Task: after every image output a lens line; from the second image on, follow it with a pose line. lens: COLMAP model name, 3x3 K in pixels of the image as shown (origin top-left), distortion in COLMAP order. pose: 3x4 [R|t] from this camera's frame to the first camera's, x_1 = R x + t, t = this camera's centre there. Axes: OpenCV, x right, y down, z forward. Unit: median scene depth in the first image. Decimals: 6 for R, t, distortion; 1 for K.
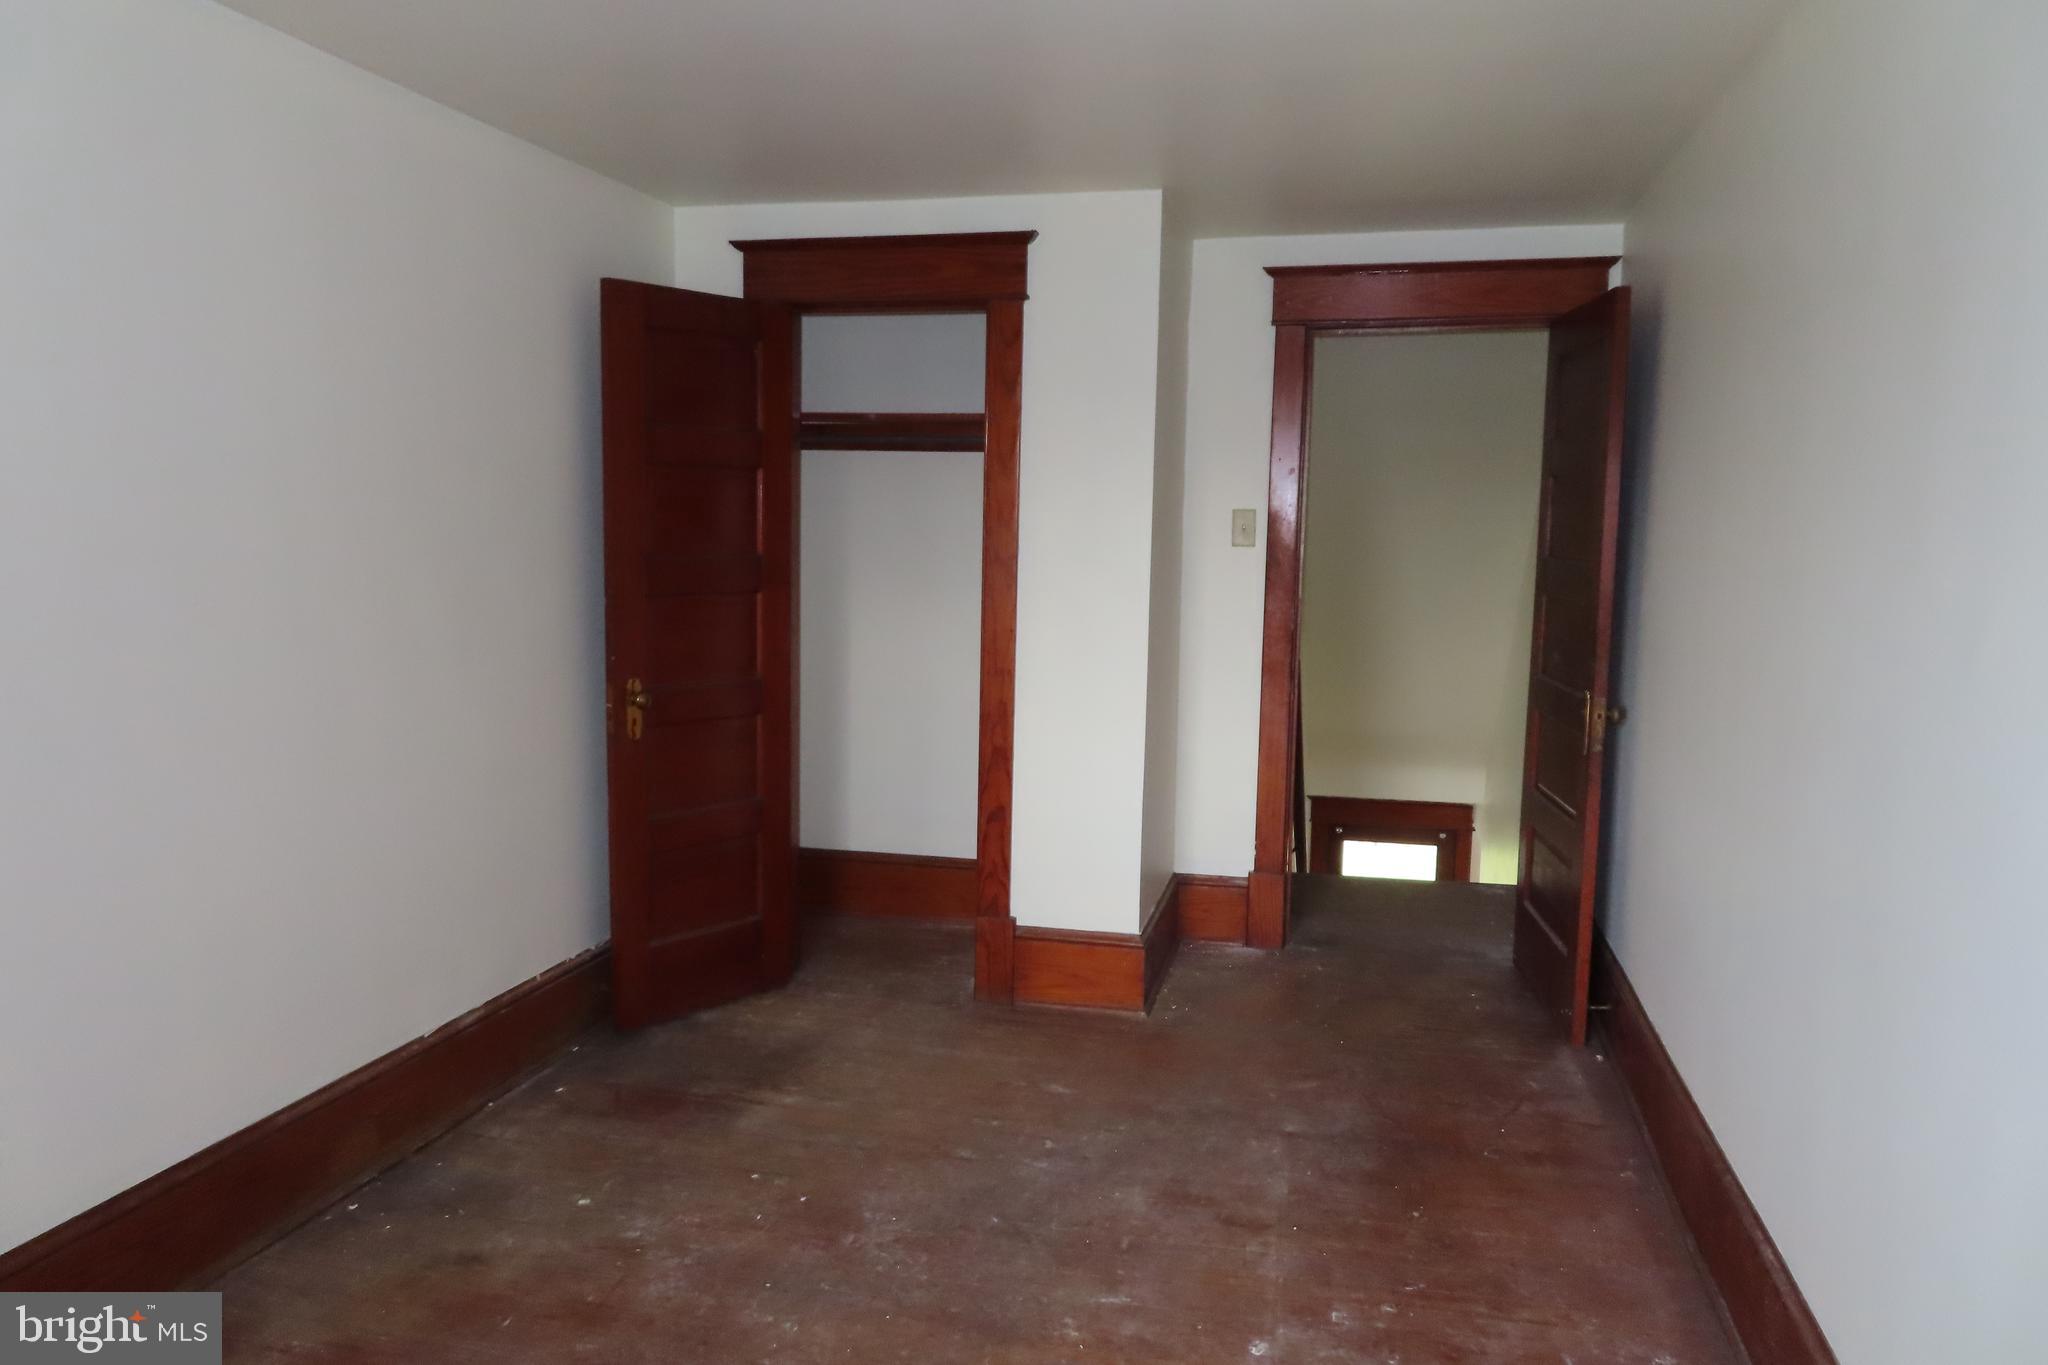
lens RADIAL K [[1481.8, 0, 1024.0], [0, 1481.8, 682.5], [0, 0, 1]] dist [-0.005723, -0.000662]
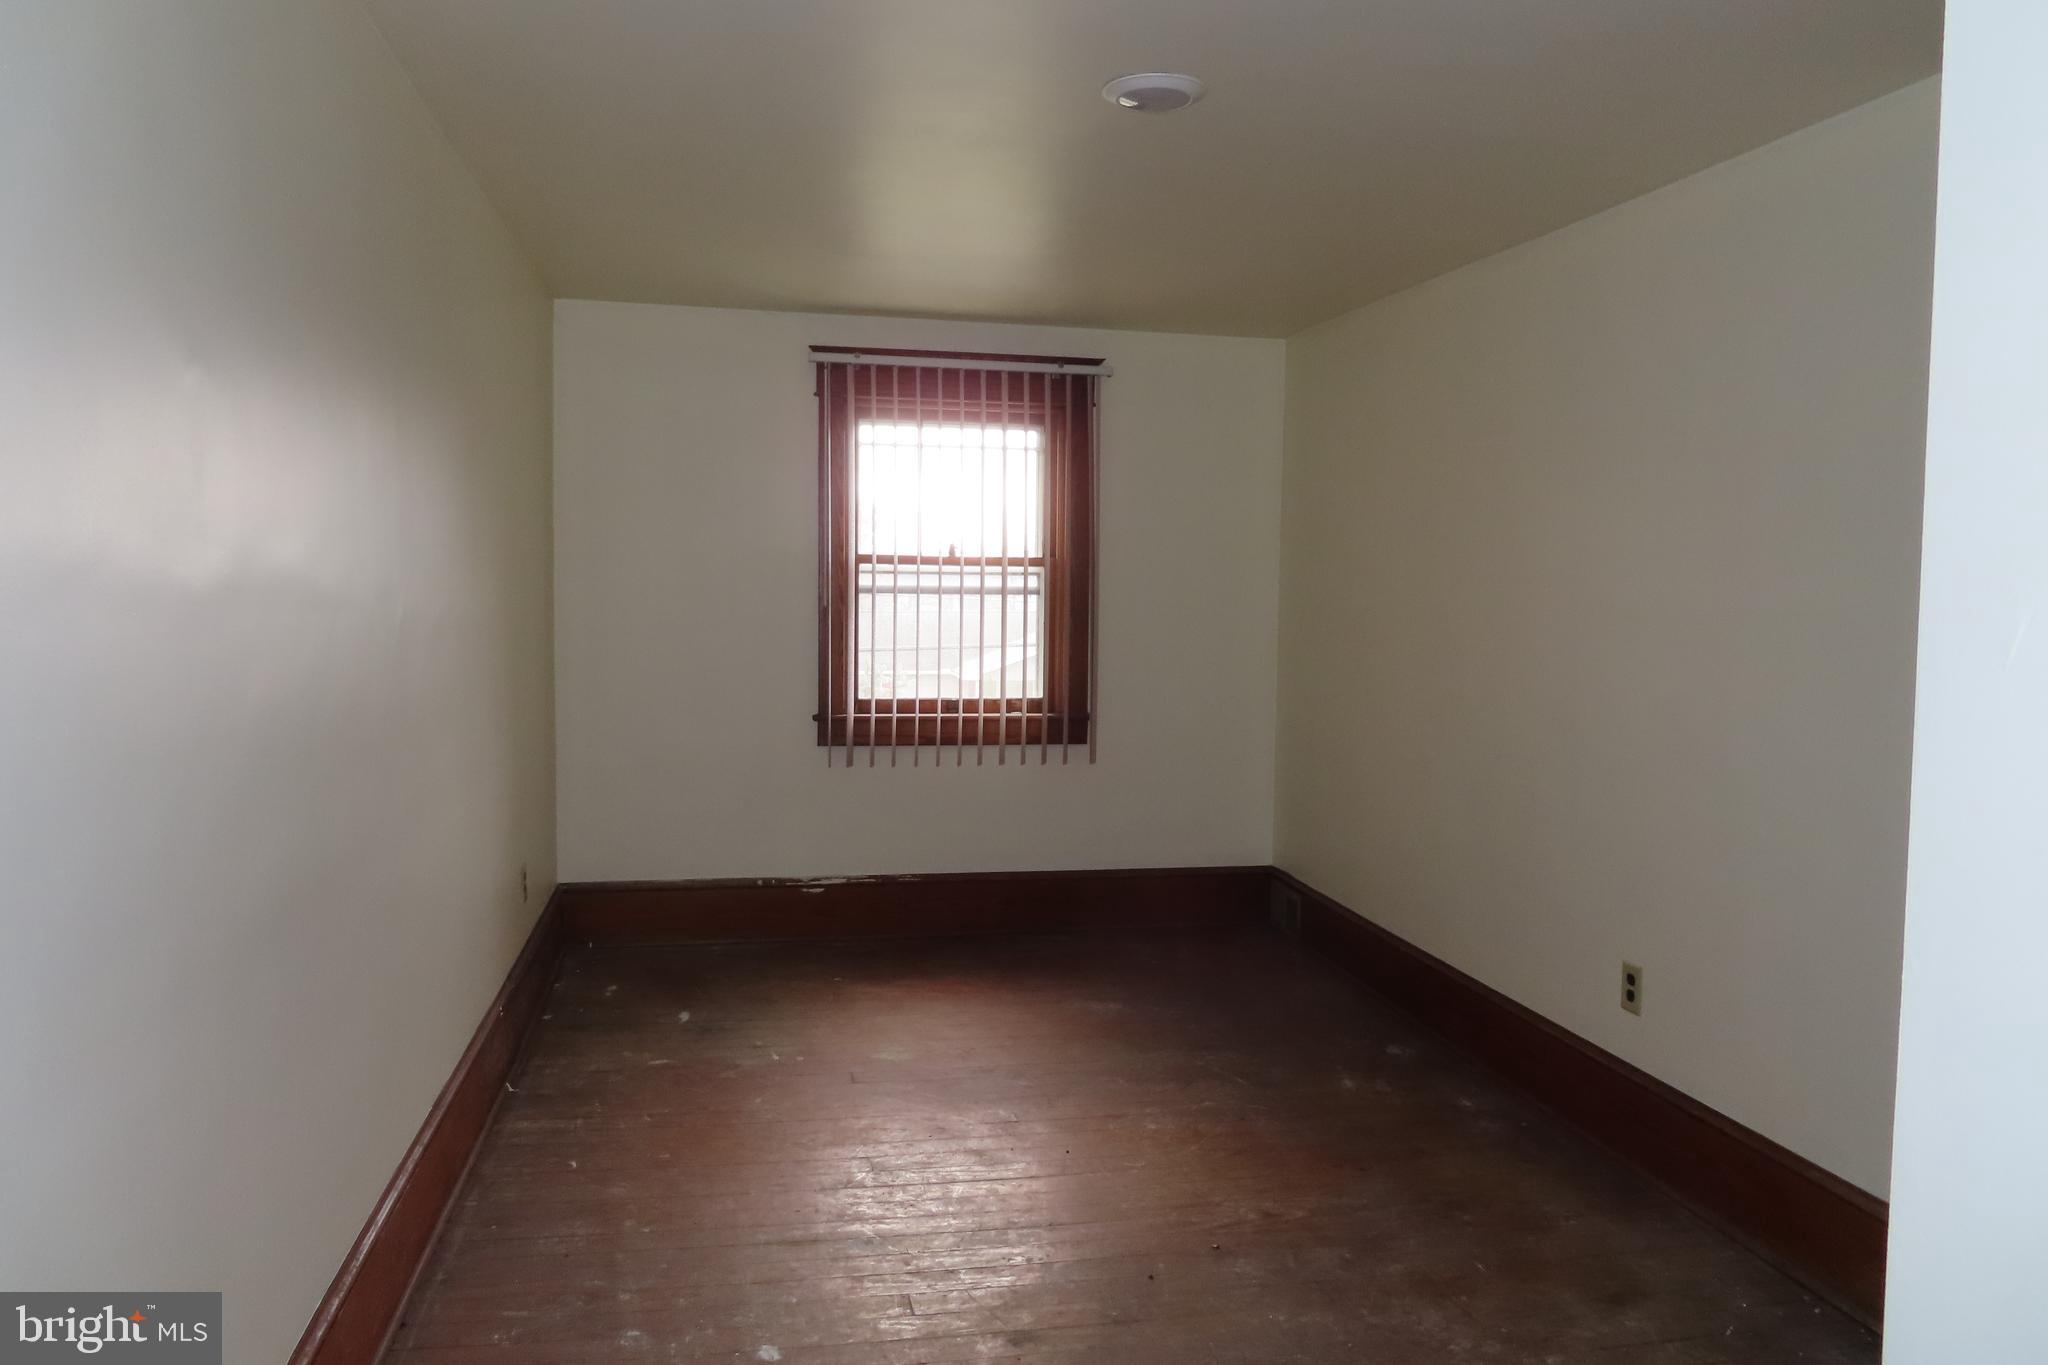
lens RADIAL K [[1481.8, 0, 1024.0], [0, 1481.8, 682.5], [0, 0, 1]] dist [-0.005723, -0.000662]
pose [[-0.908619, 0.006210, -0.417579, 0.436801], [-0.064755, 0.985702, 0.155560, -0.170000], [0.412575, 0.168385, -0.895225, 1.722278]]
